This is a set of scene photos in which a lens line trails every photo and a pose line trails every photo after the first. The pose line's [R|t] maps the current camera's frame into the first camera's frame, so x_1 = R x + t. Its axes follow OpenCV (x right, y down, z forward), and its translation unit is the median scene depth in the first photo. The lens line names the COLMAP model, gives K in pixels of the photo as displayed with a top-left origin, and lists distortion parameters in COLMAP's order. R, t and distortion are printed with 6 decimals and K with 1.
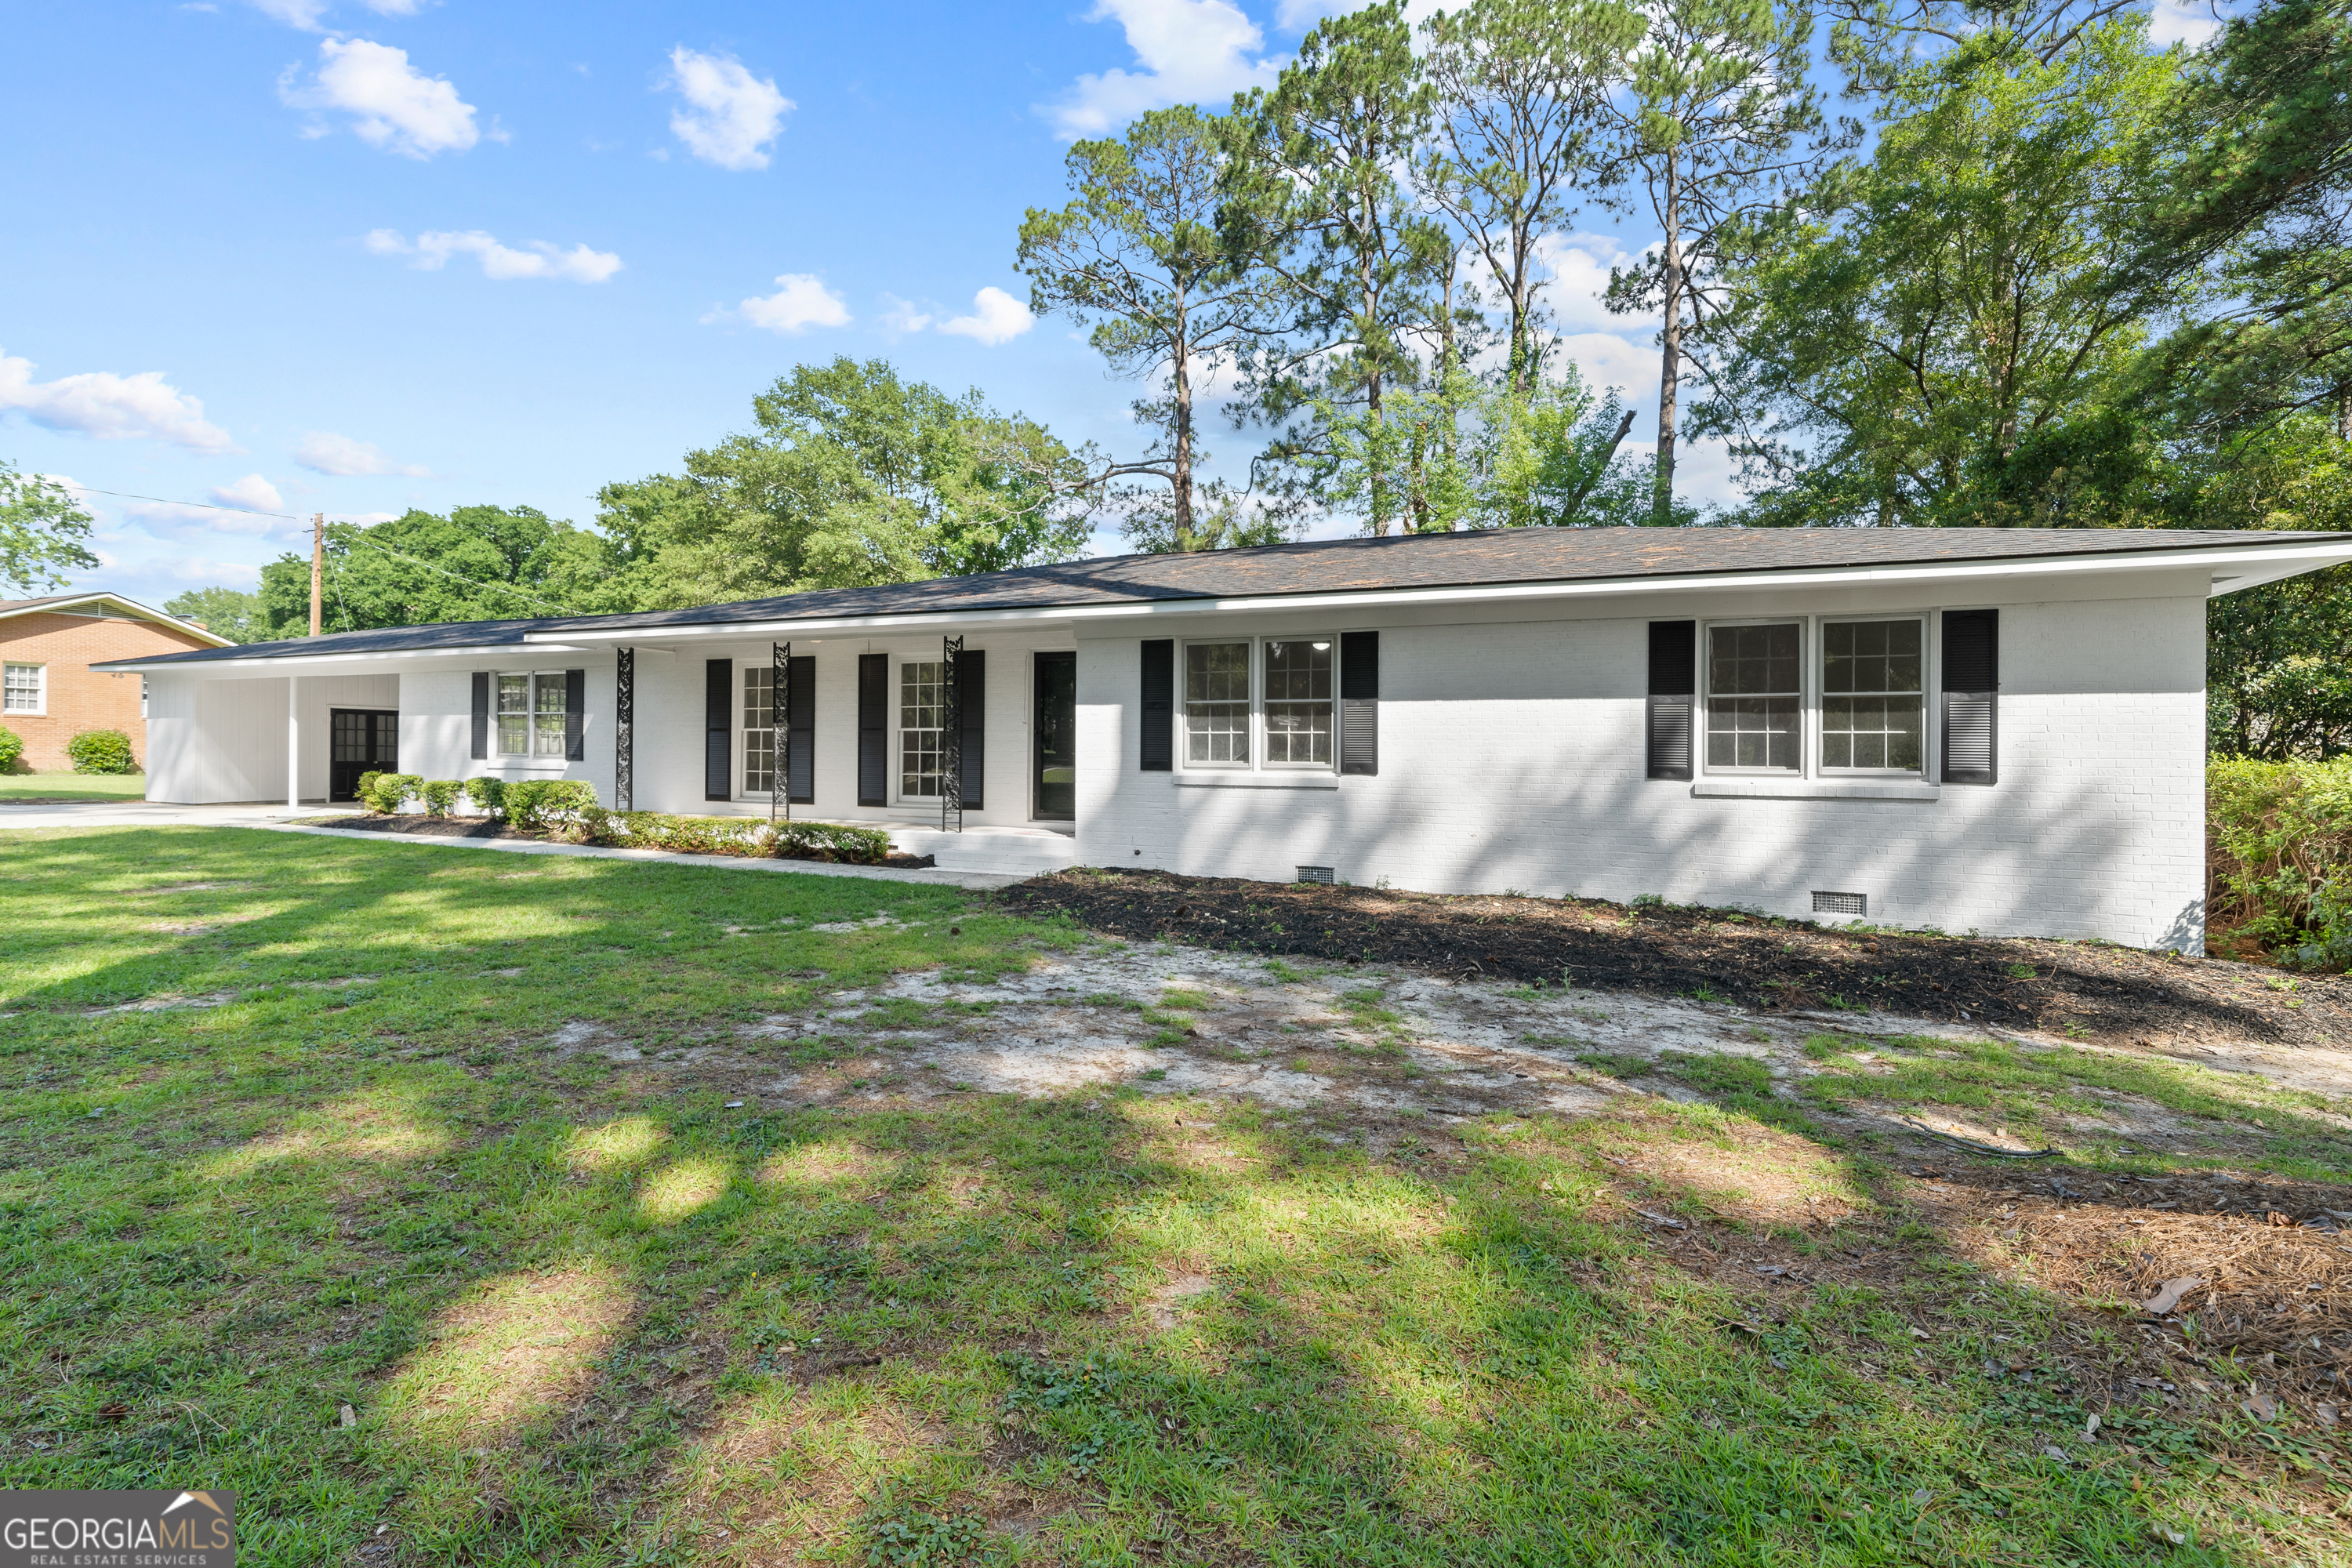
lens RADIAL K [[888.0, 0, 1175.5], [0, 888.0, 734.7], [0, 0, 1]] dist [-0.000015, 0.000012]
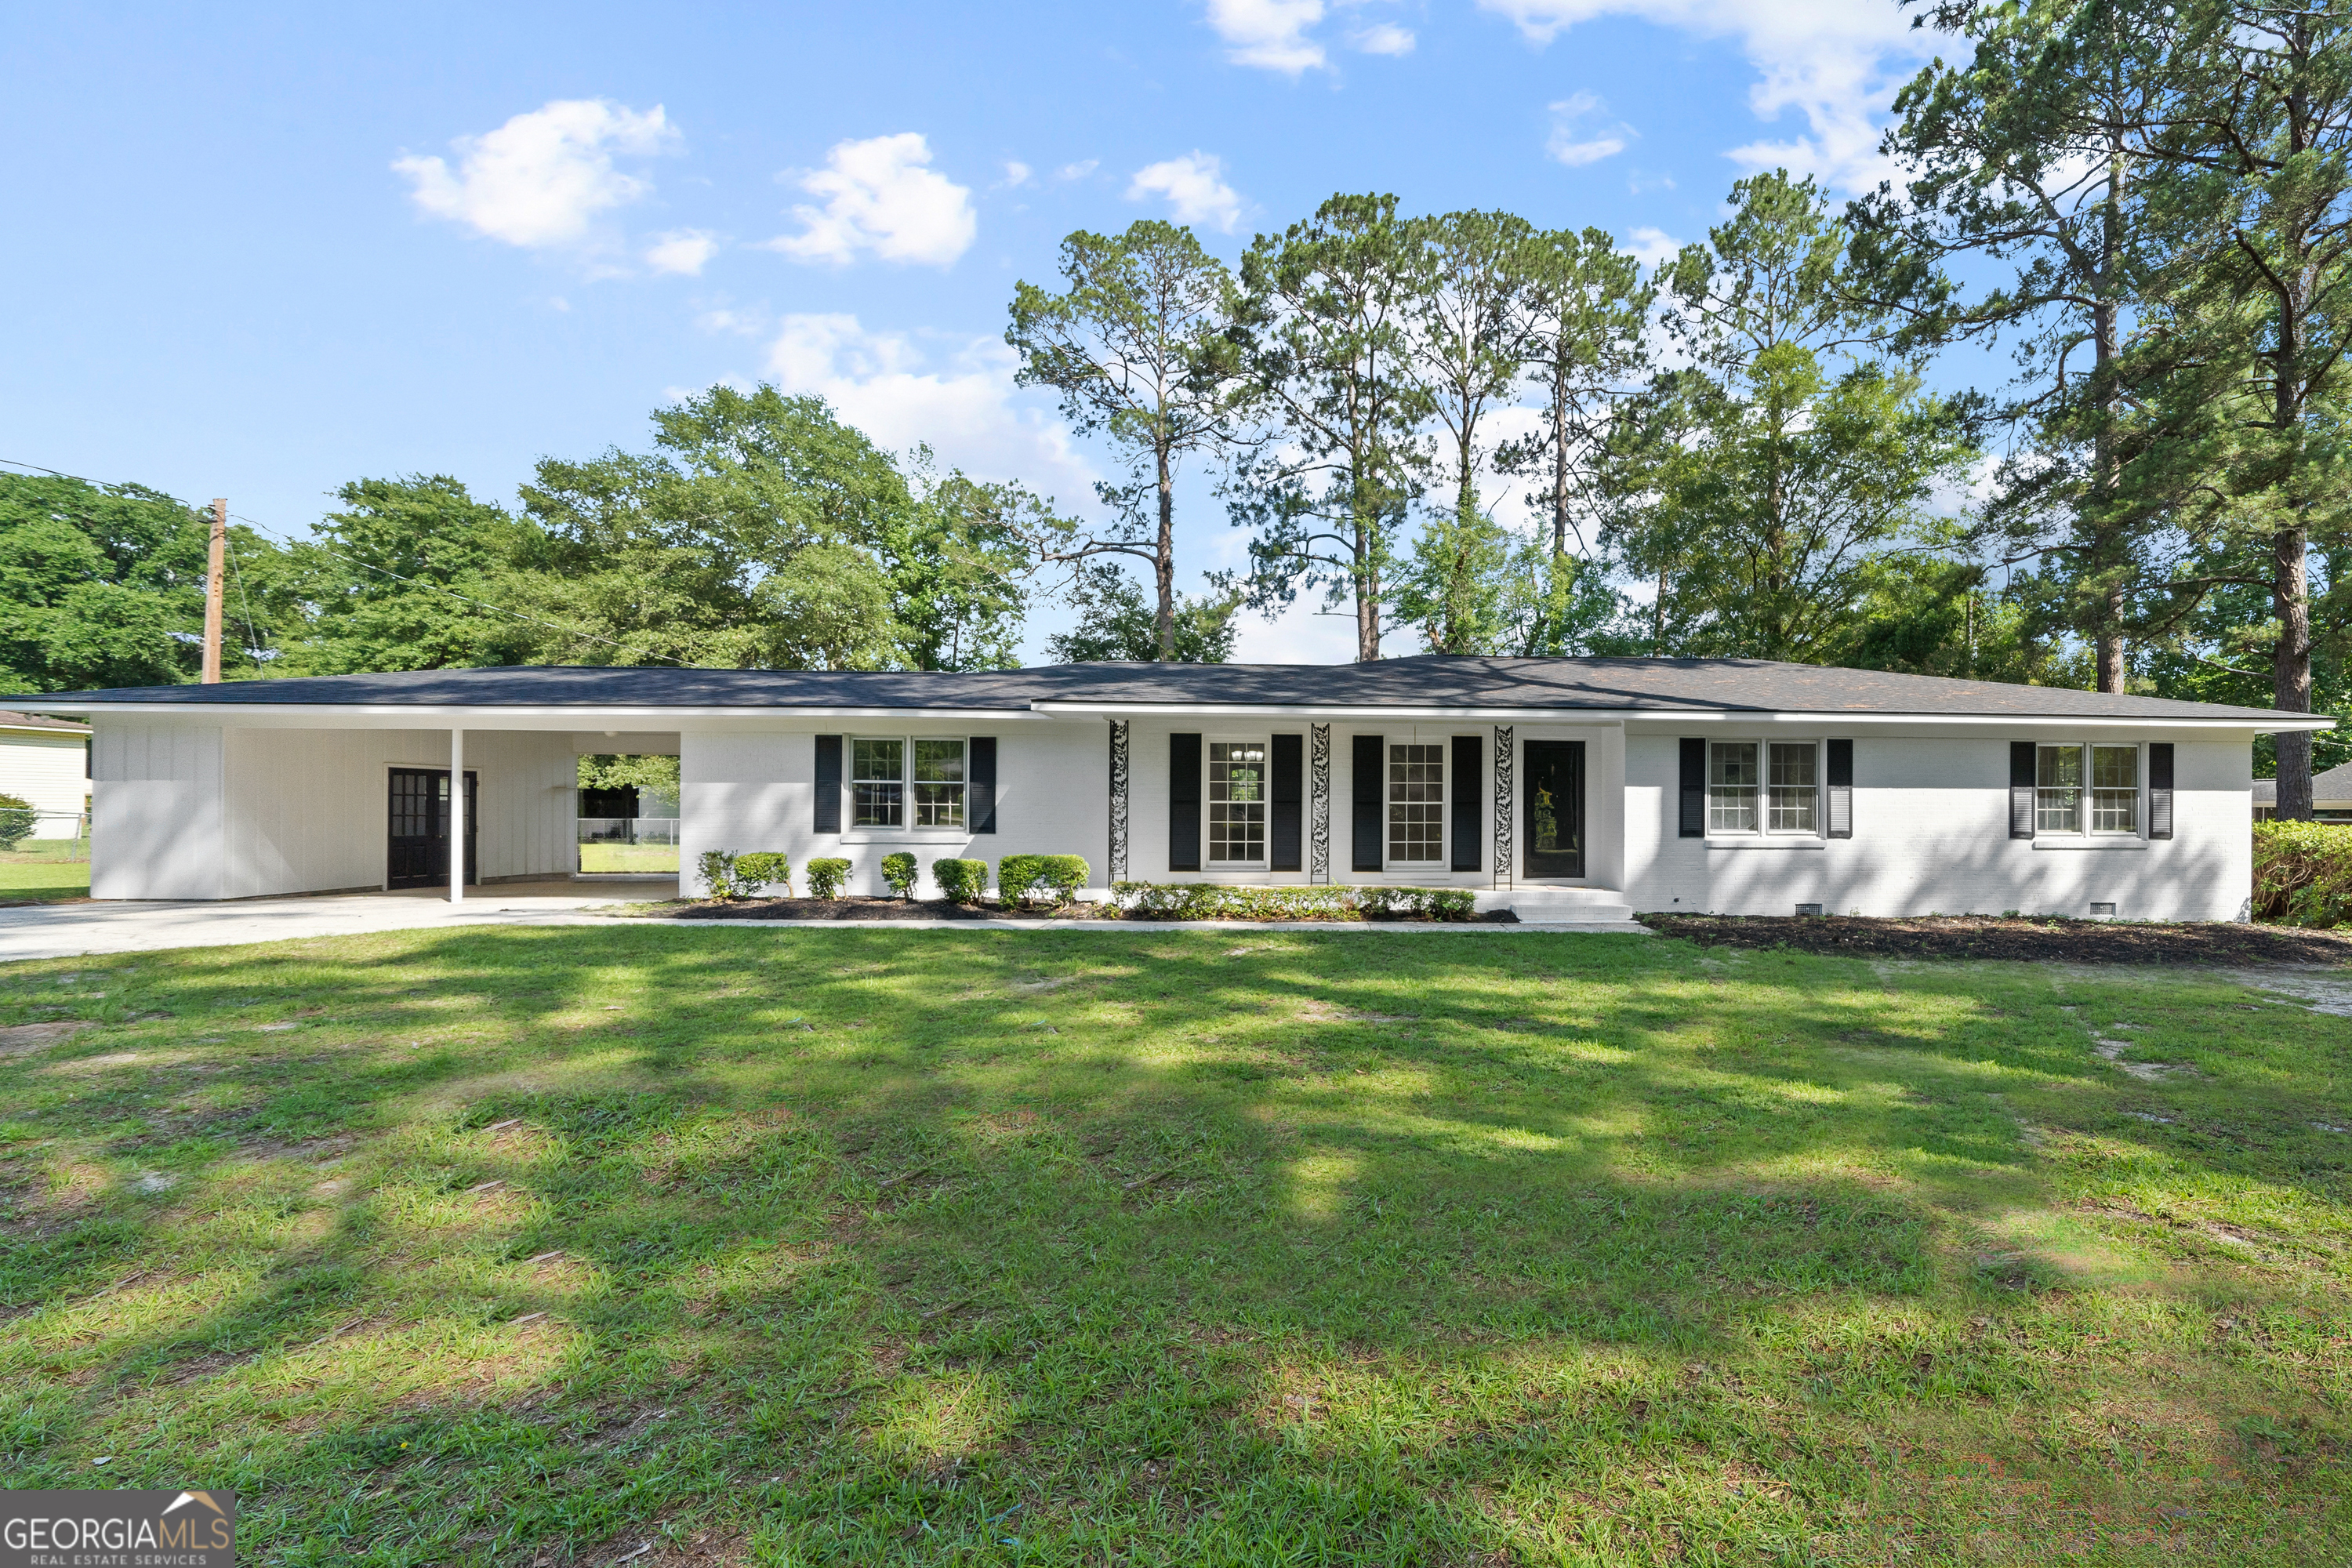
lens RADIAL K [[831.0, 0, 1172.4], [0, 831.0, 793.2], [0, 0, 1]] dist [-0.003314, -0.000315]
pose [[0.924976, 0.002776, 0.380014, -1.191893], [-0.004436, 0.999984, 0.003493, -0.025868], [-0.379999, -0.004916, 0.924974, 0.153983]]
